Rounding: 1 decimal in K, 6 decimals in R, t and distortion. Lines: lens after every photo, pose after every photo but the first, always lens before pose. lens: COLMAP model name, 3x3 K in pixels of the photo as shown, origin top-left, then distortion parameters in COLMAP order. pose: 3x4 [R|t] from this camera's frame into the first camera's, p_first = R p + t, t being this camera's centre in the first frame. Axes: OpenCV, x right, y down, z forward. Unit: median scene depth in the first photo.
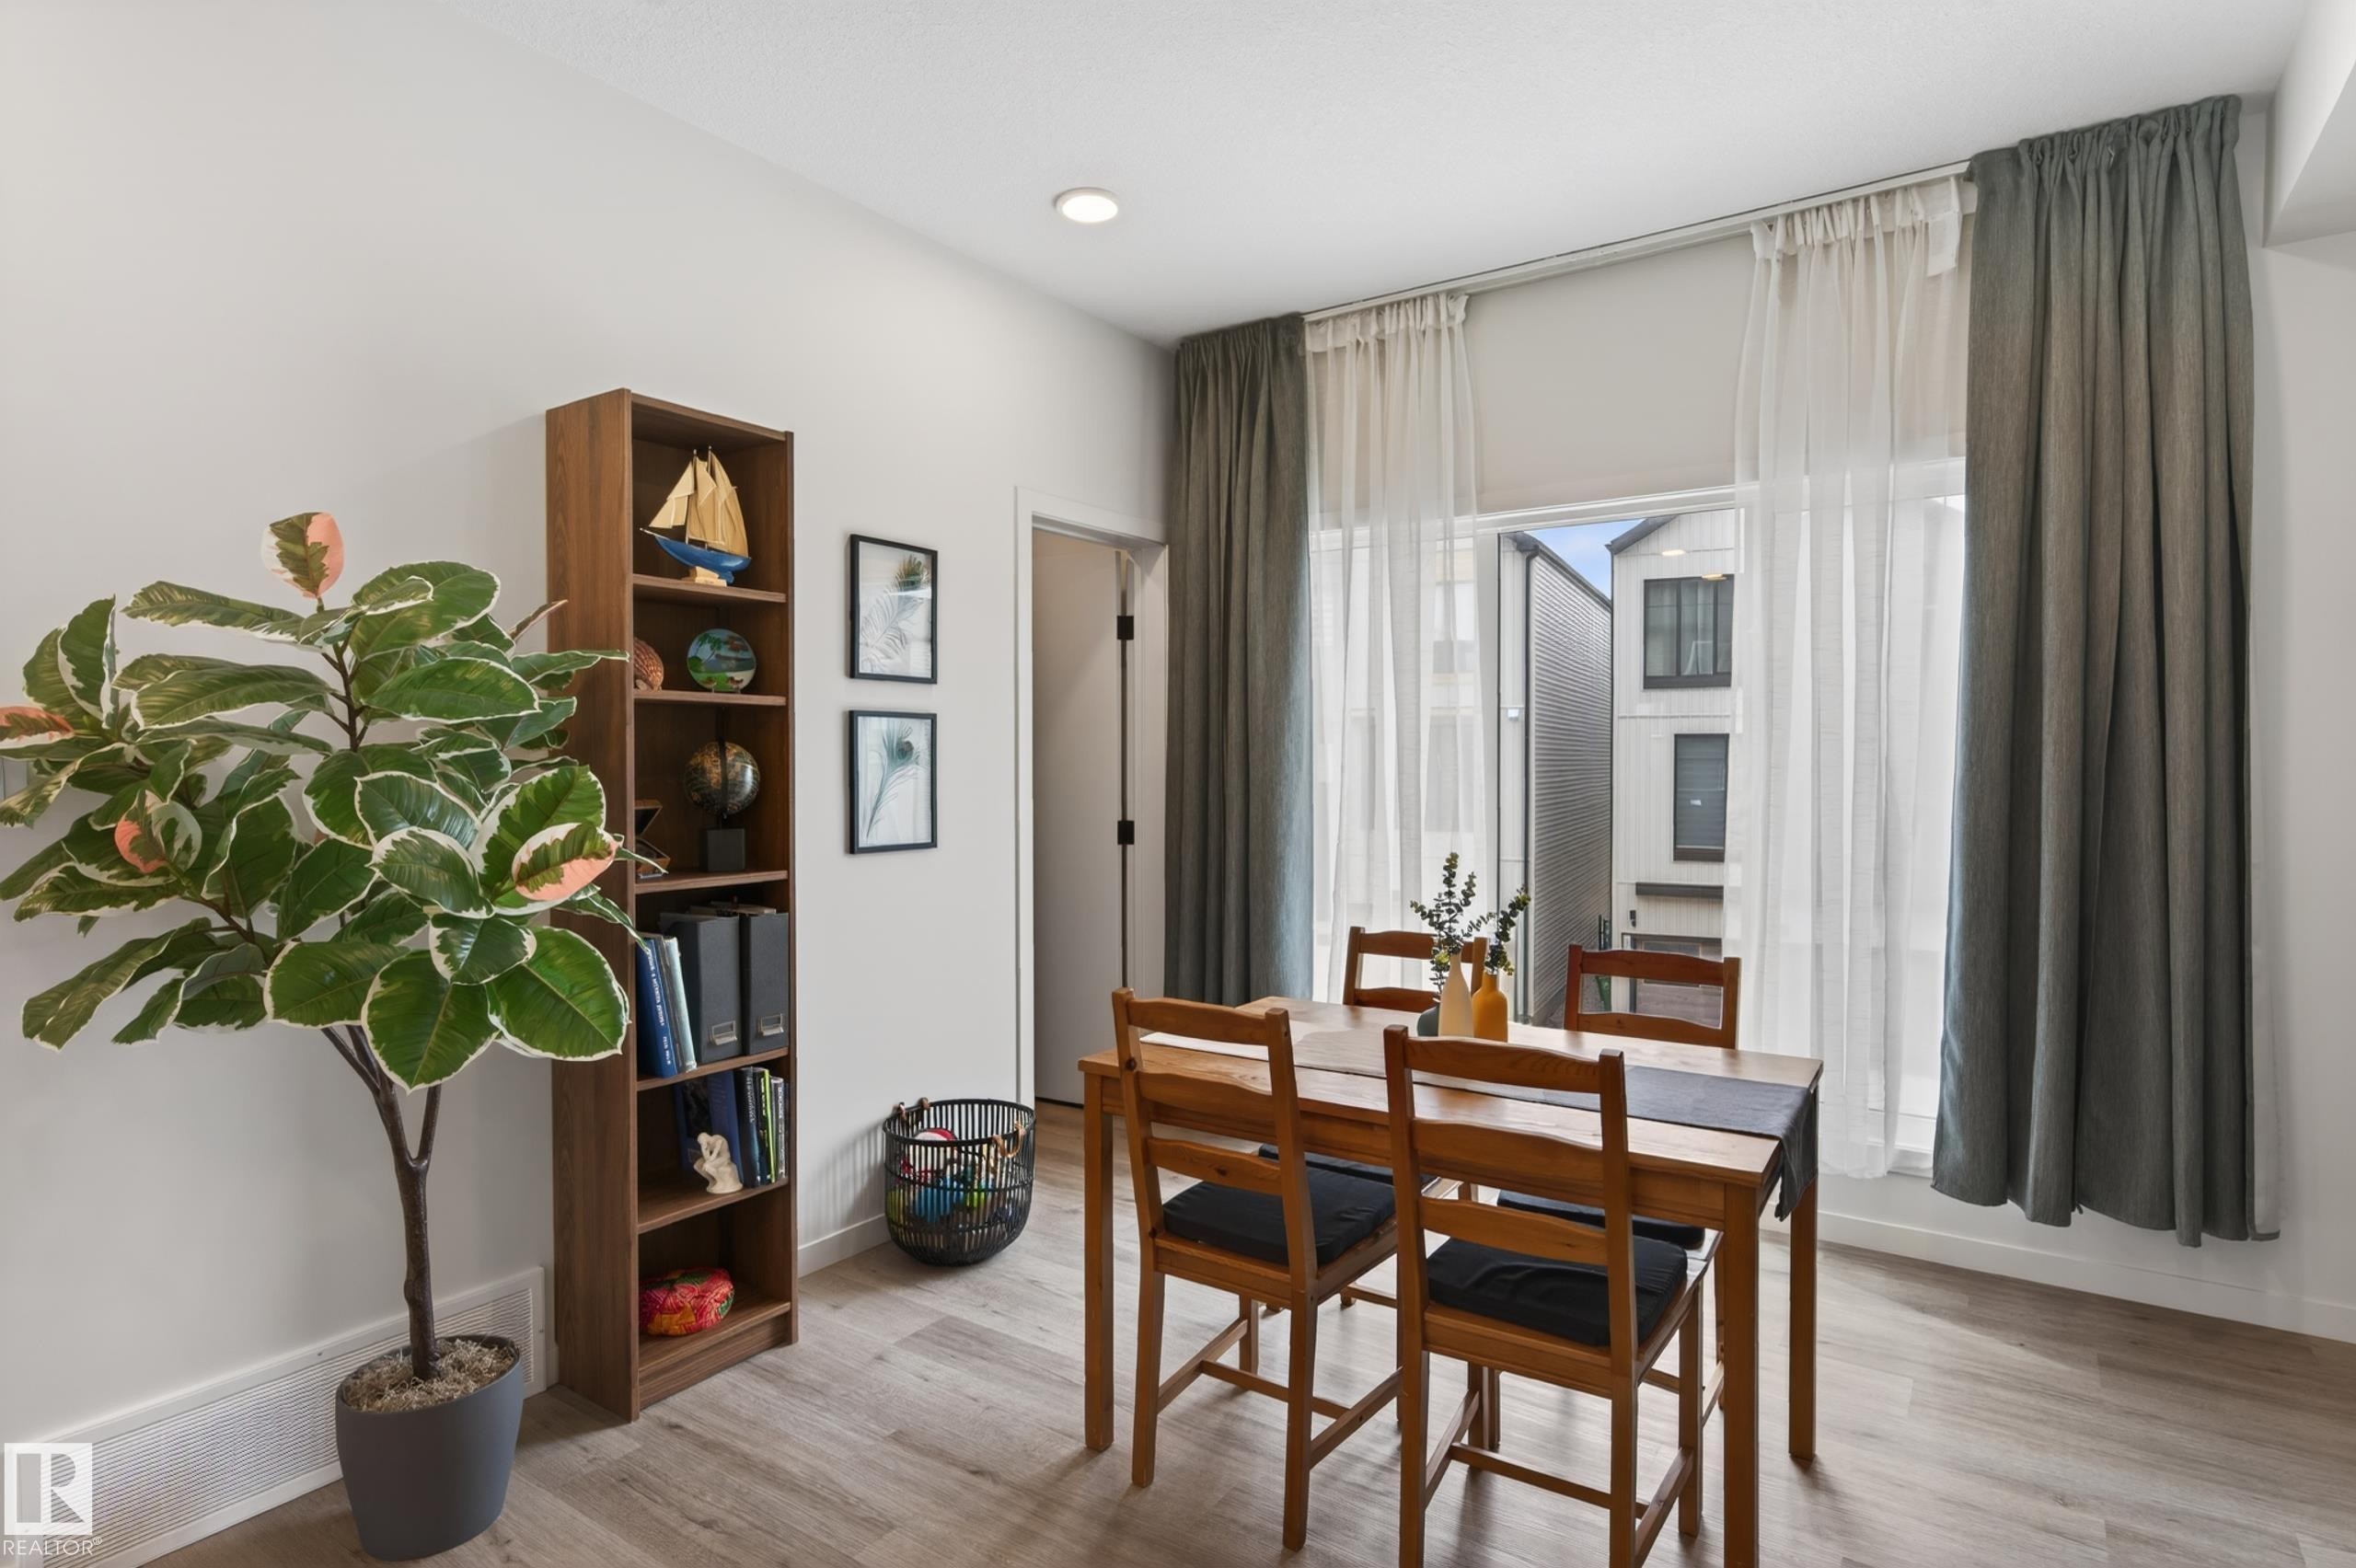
lens RADIAL K [[1222.1, 0, 1172.2], [0, 1222.1, 788.6], [0, 0, 1]] dist [-0.000676, -0.001335]
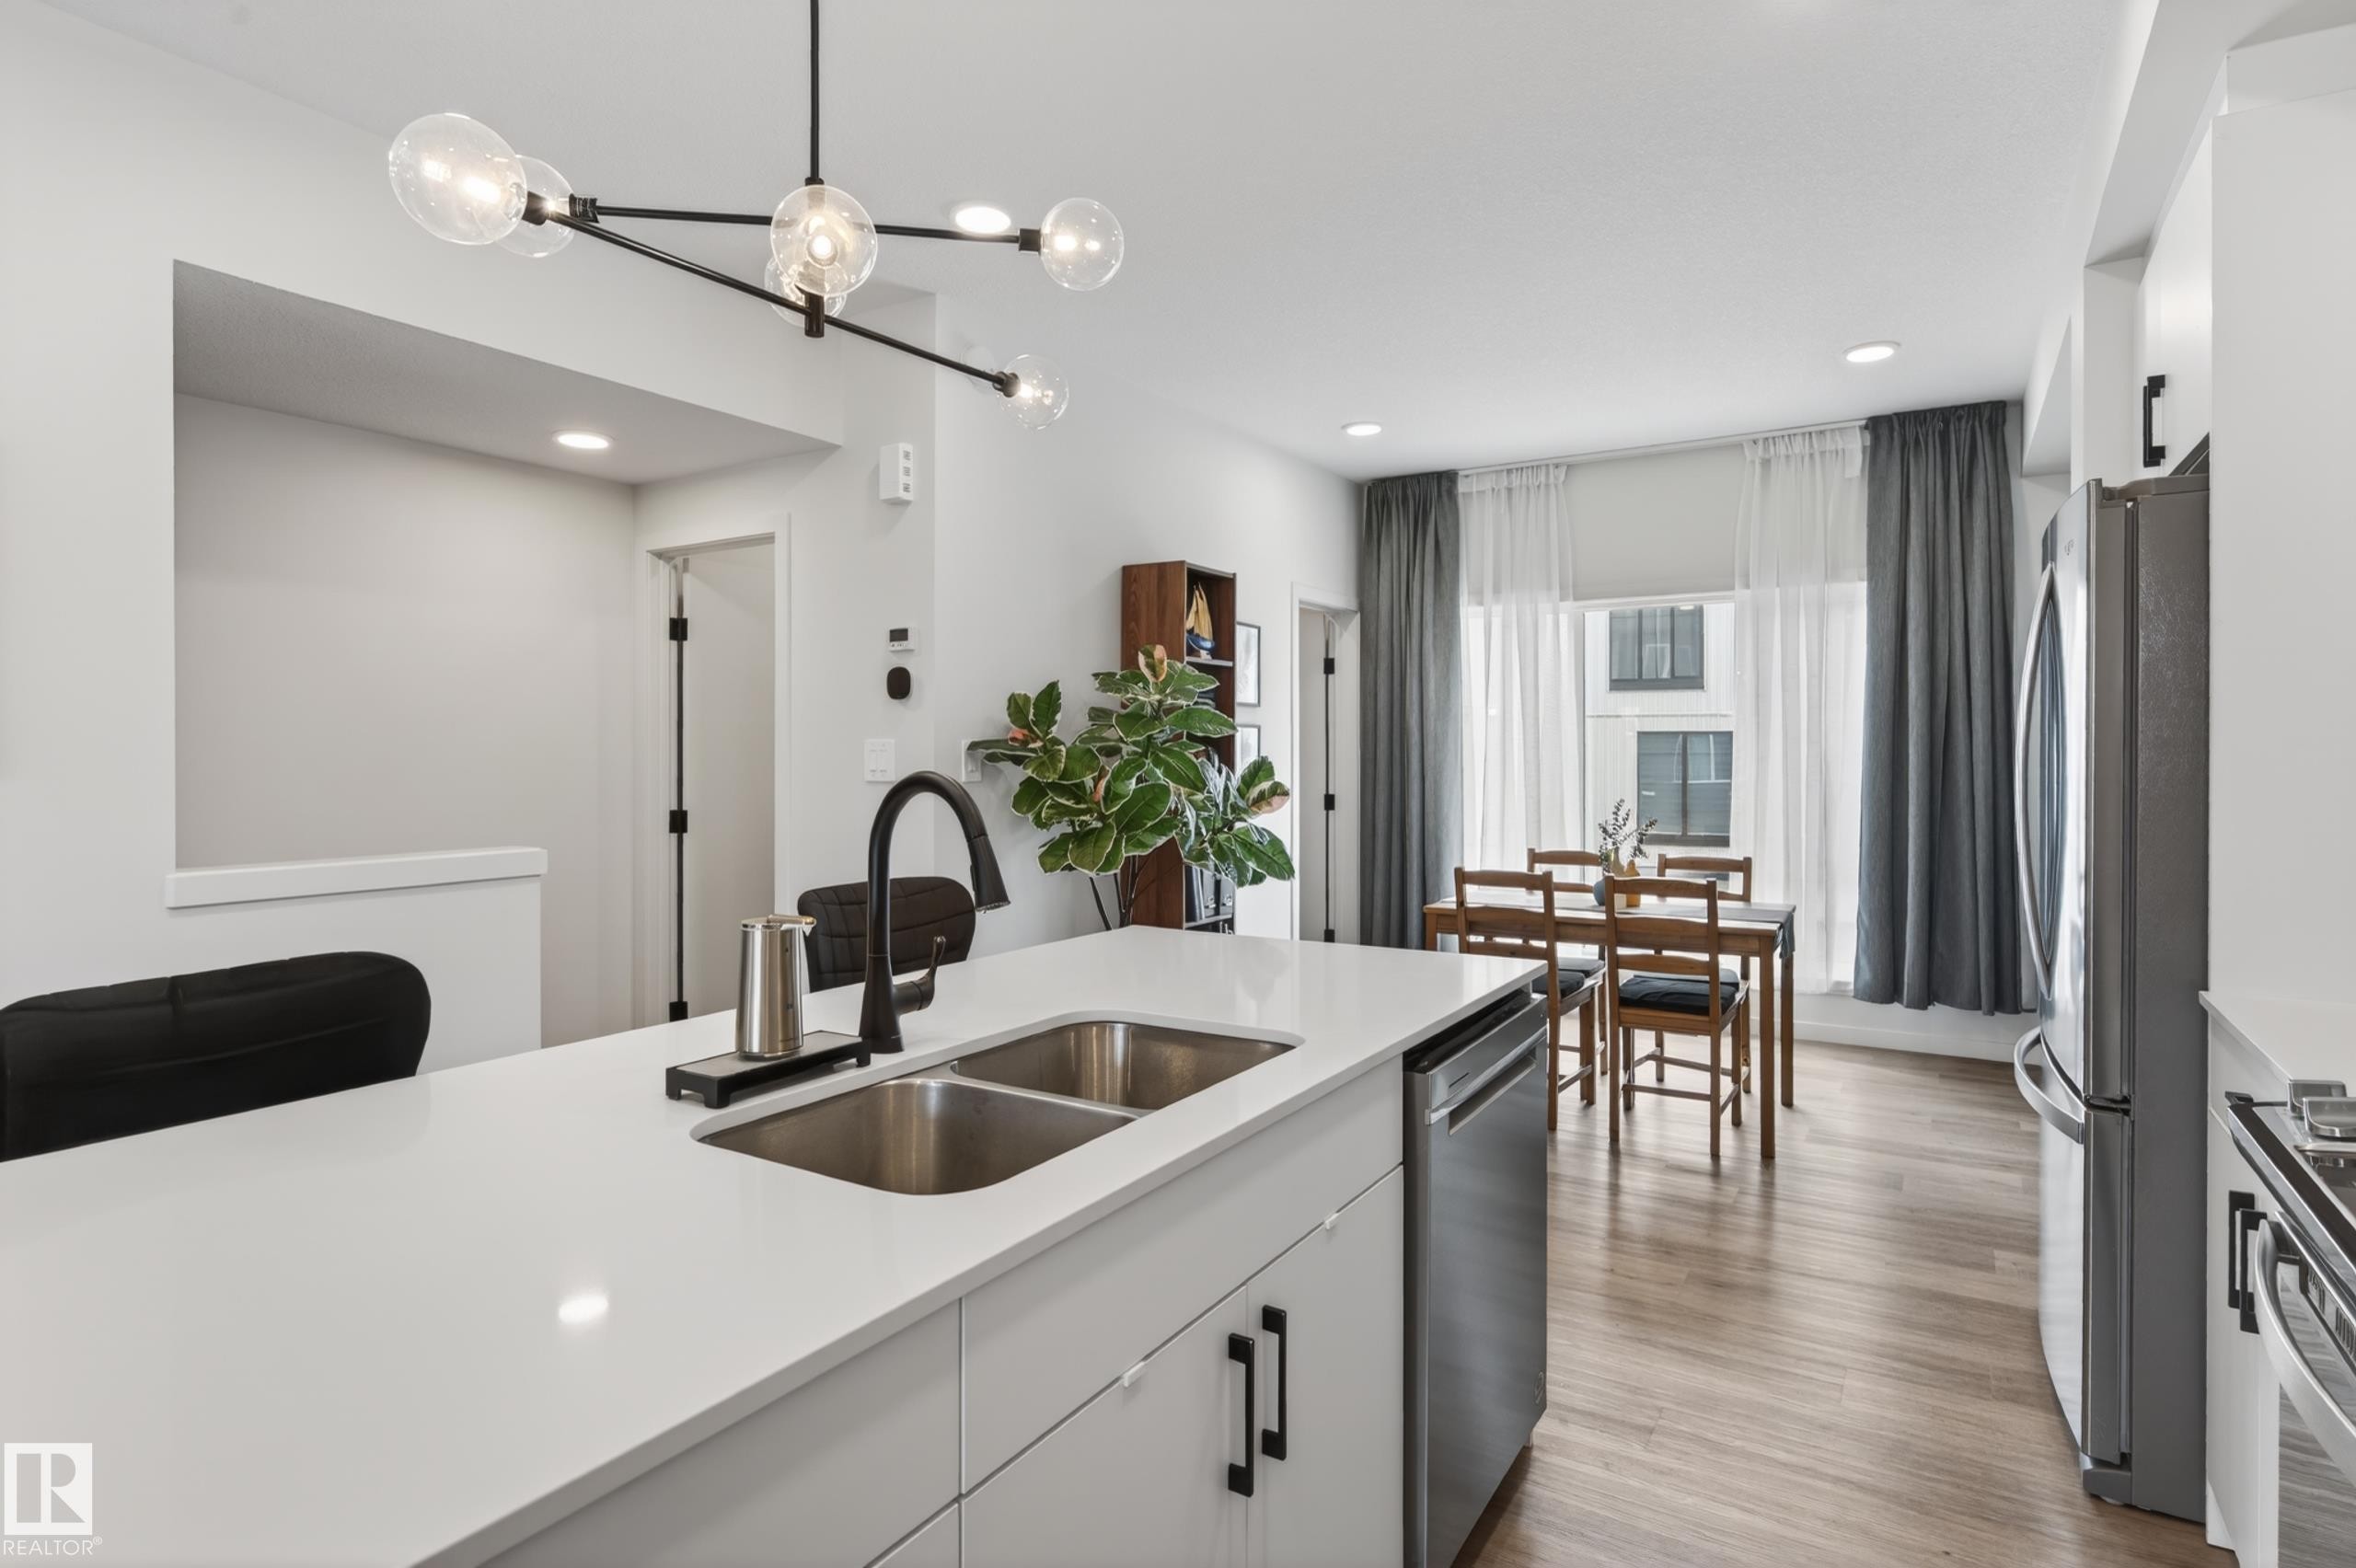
lens RADIAL K [[1227.6, 0, 1178.7], [0, 1227.6, 752.4], [0, 0, 1]] dist [-0.001430, 0.000492]
pose [[0.999014, 0.001453, 0.044371, -0.430001], [-0.000398, 0.999717, -0.023778, 0.016777], [-0.044393, 0.023737, 0.998732, -0.735290]]
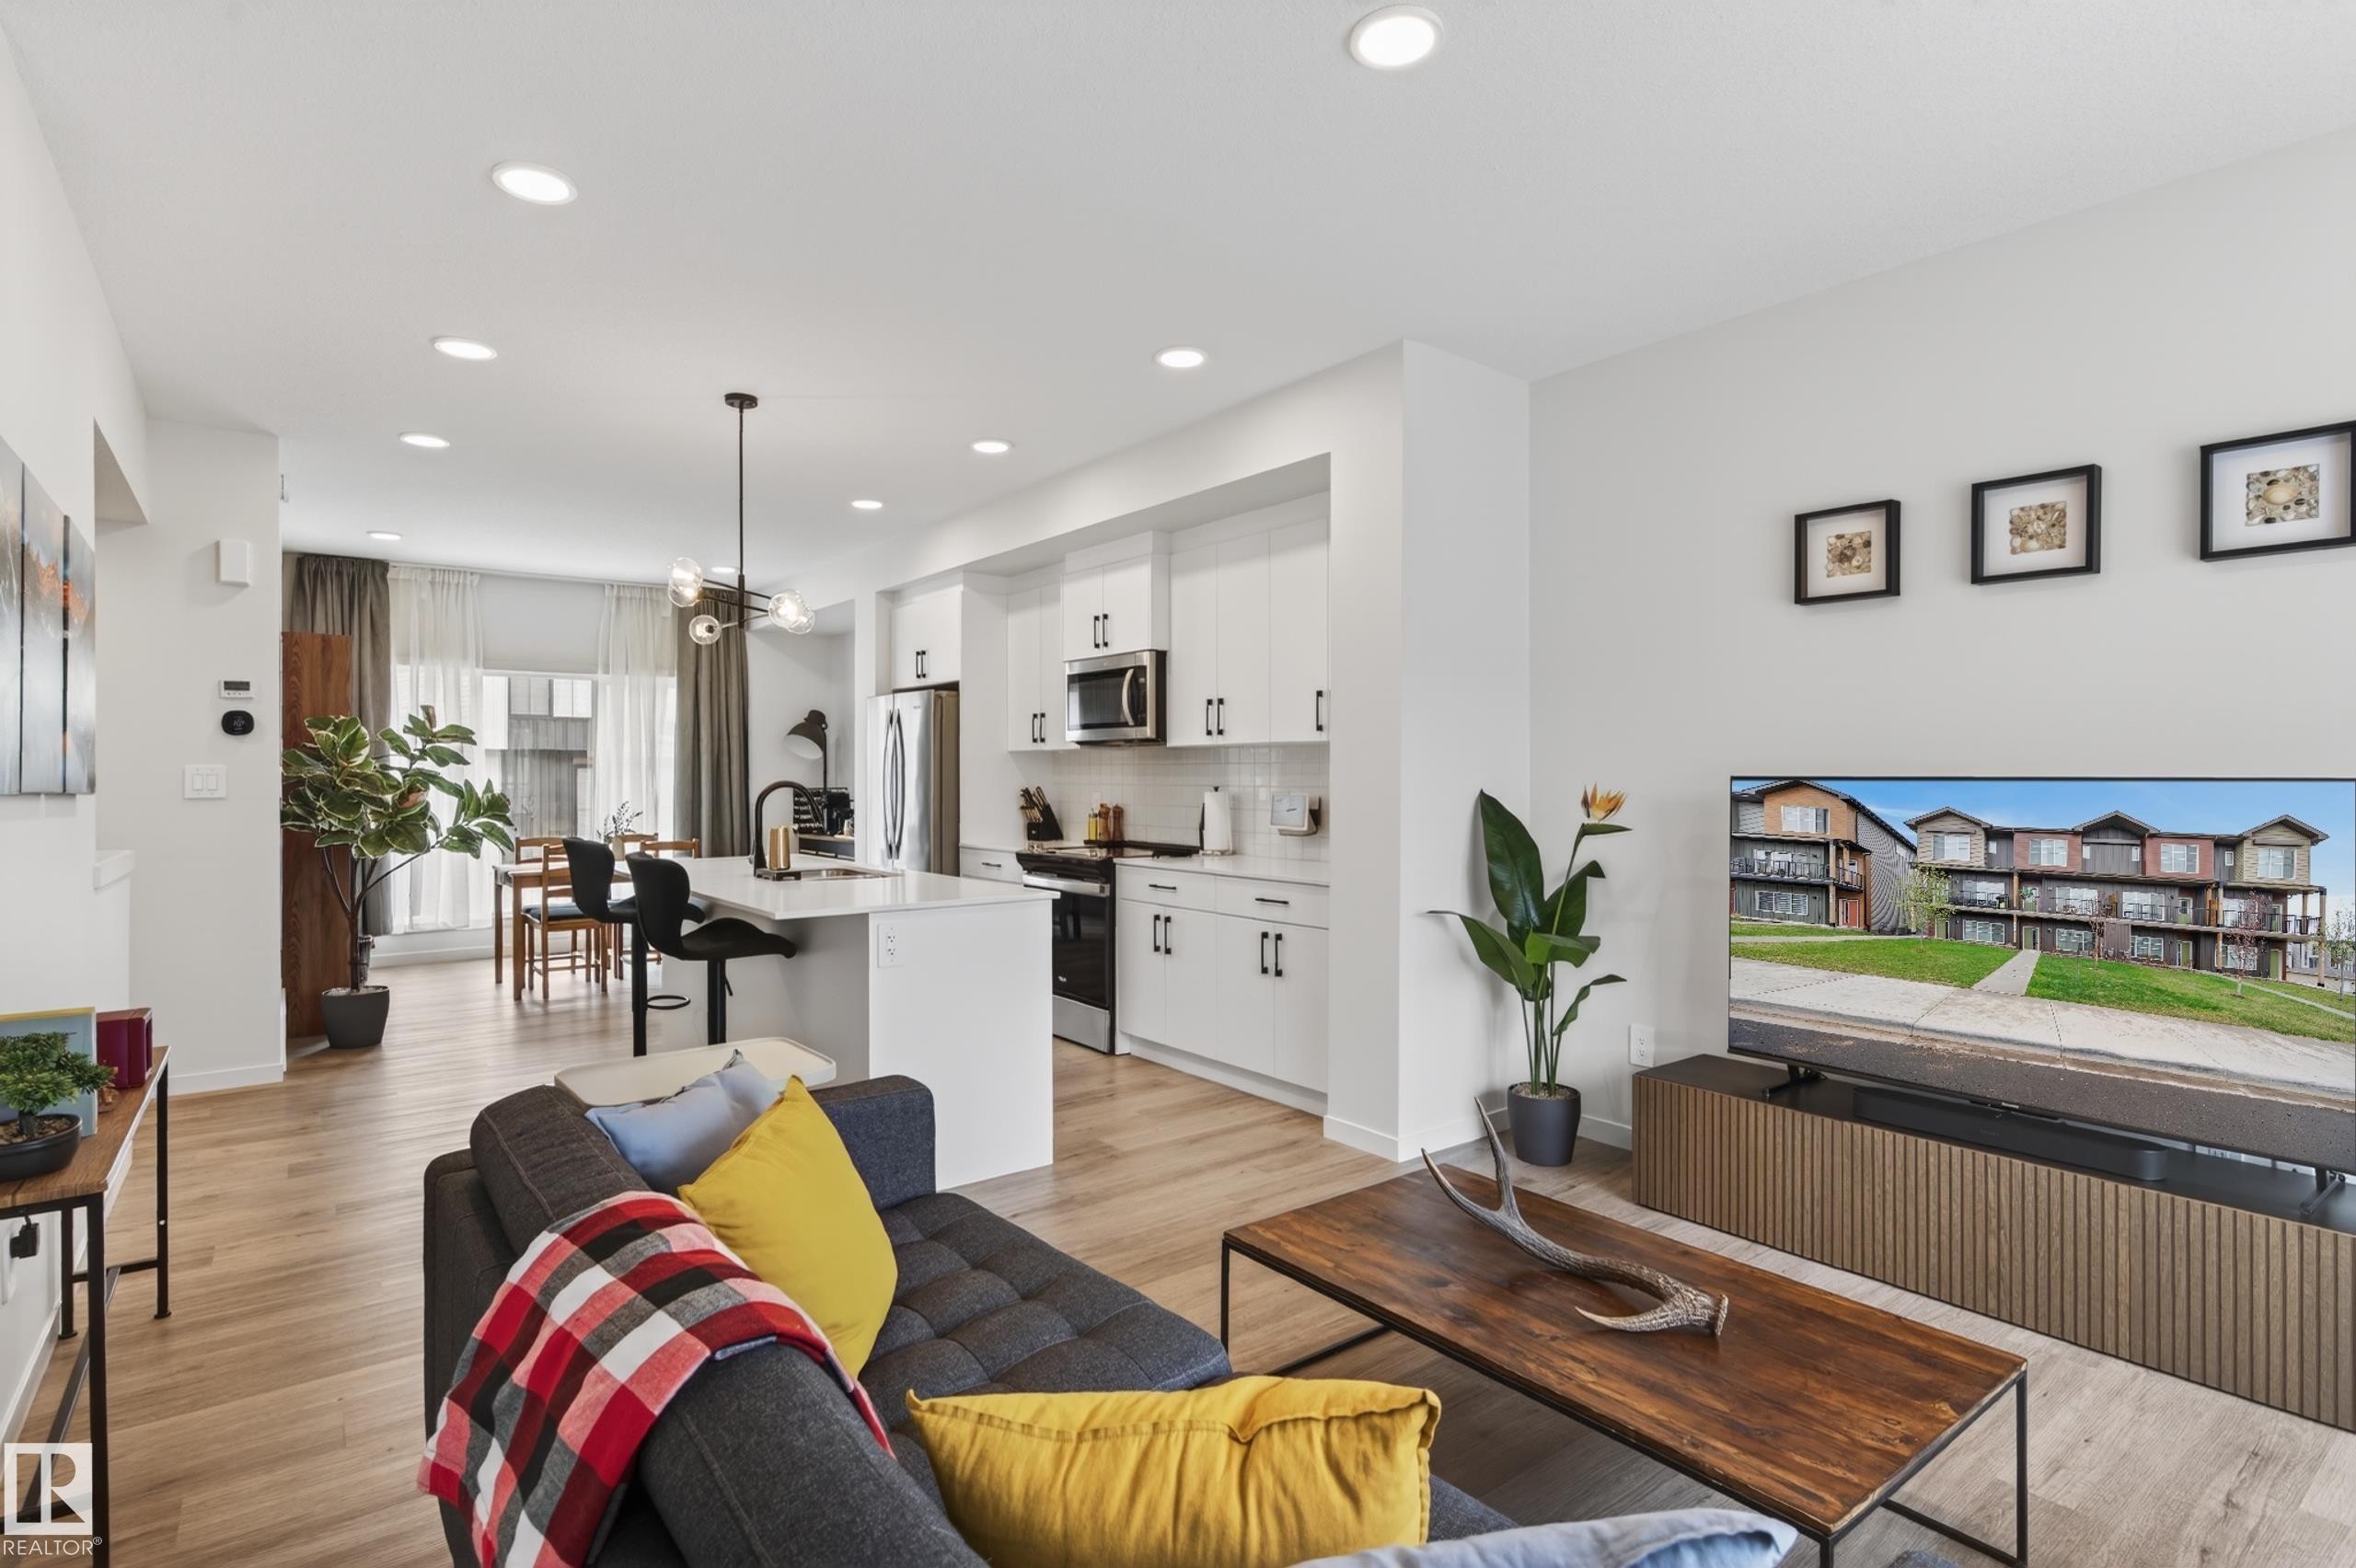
lens RADIAL K [[1178.1, 0, 1177.7], [0, 1178.1, 772.4], [0, 0, 1]] dist [0.000964, 0.000370]
pose [[0.315914, -0.000002, 0.948788, -1.830675], [0.025000, 0.999653, -0.008322, 0.027935], [-0.948458, 0.026349, 0.315805, -1.185872]]
